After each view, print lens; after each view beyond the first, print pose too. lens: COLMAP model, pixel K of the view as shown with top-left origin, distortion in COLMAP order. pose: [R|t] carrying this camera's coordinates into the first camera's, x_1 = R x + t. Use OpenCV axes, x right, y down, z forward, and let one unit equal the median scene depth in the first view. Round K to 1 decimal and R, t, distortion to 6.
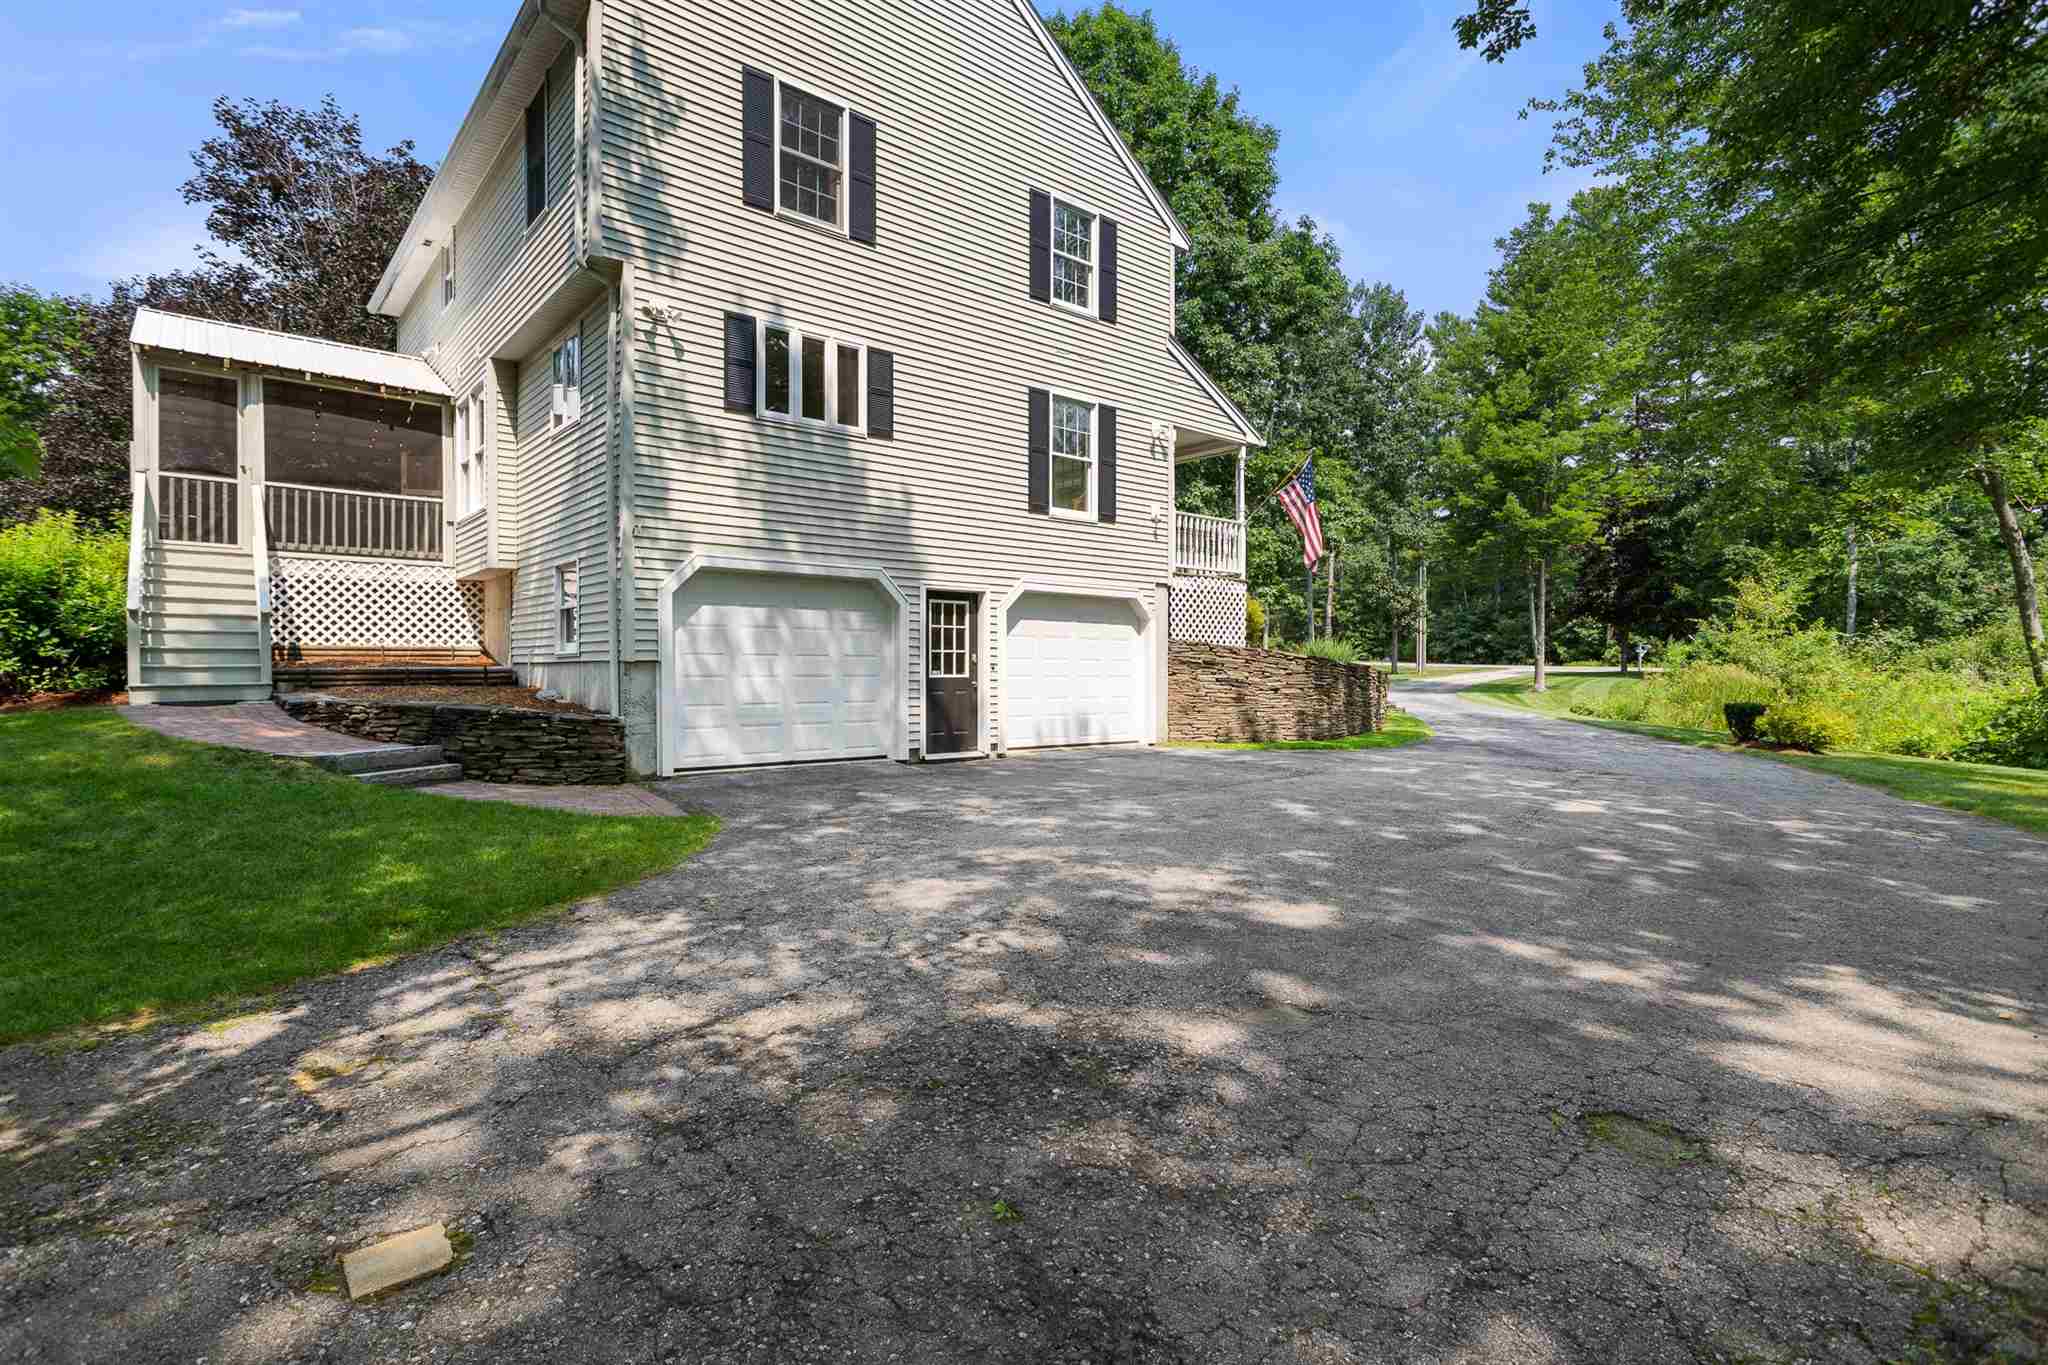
lens RADIAL K [[991.6, 0, 1023.3], [0, 991.6, 670.2], [0, 0, 1]] dist [-0.003317, 0.007197]
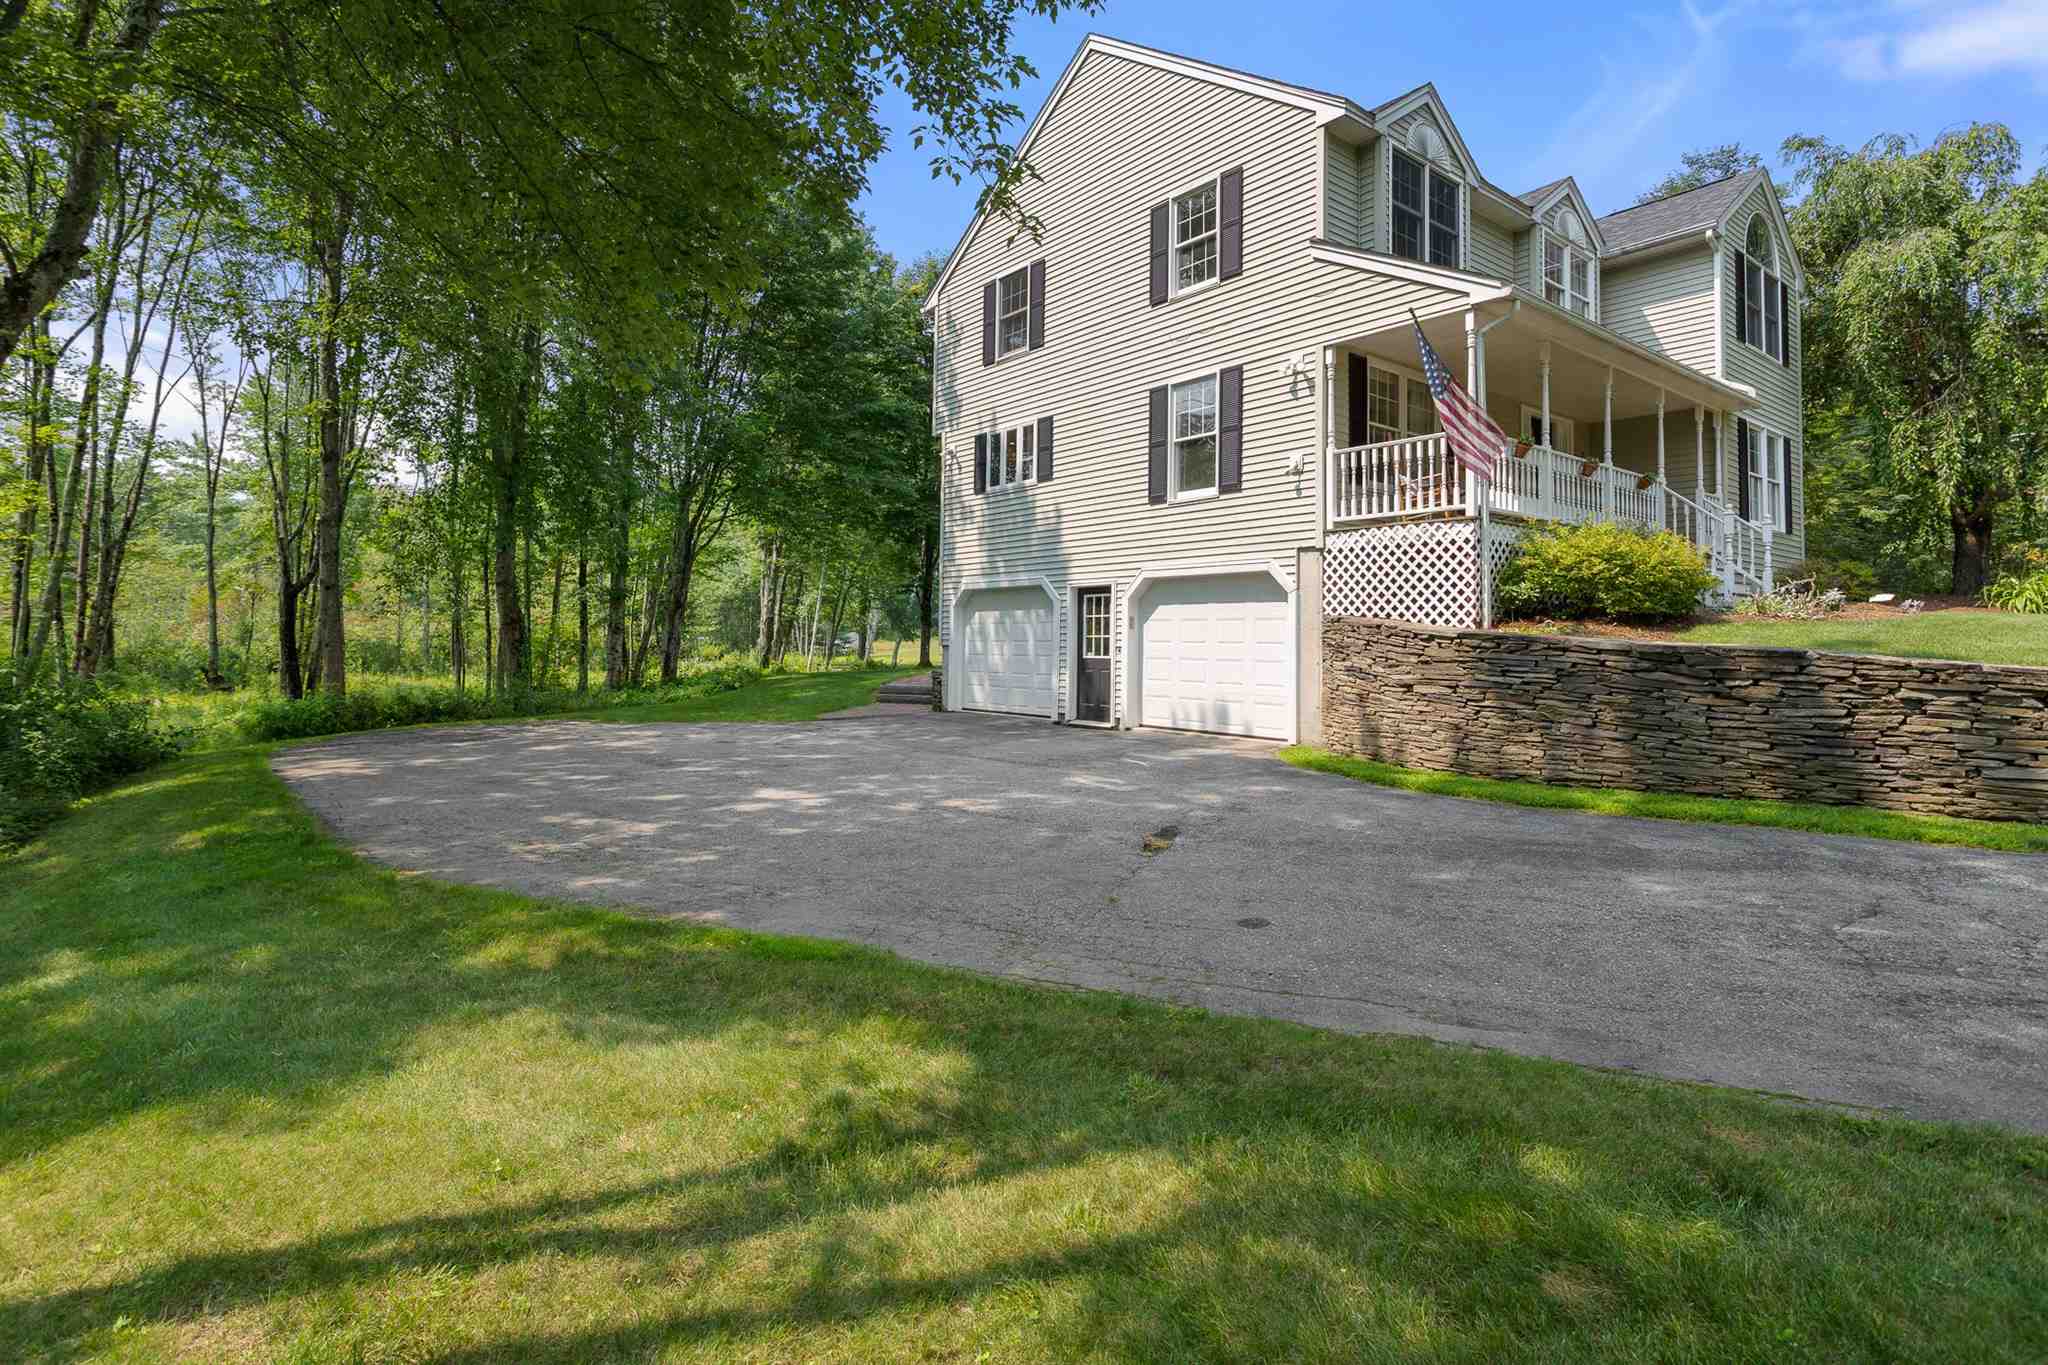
lens RADIAL K [[977.3, 0, 1031.1], [0, 977.3, 605.3], [0, 0, 1]] dist [-0.002094, -0.000026]
pose [[-0.019406, -0.052395, -0.998438, 1.066290], [-0.020639, 0.998434, -0.051994, 0.006084], [0.999599, 0.019598, -0.020457, 0.907004]]
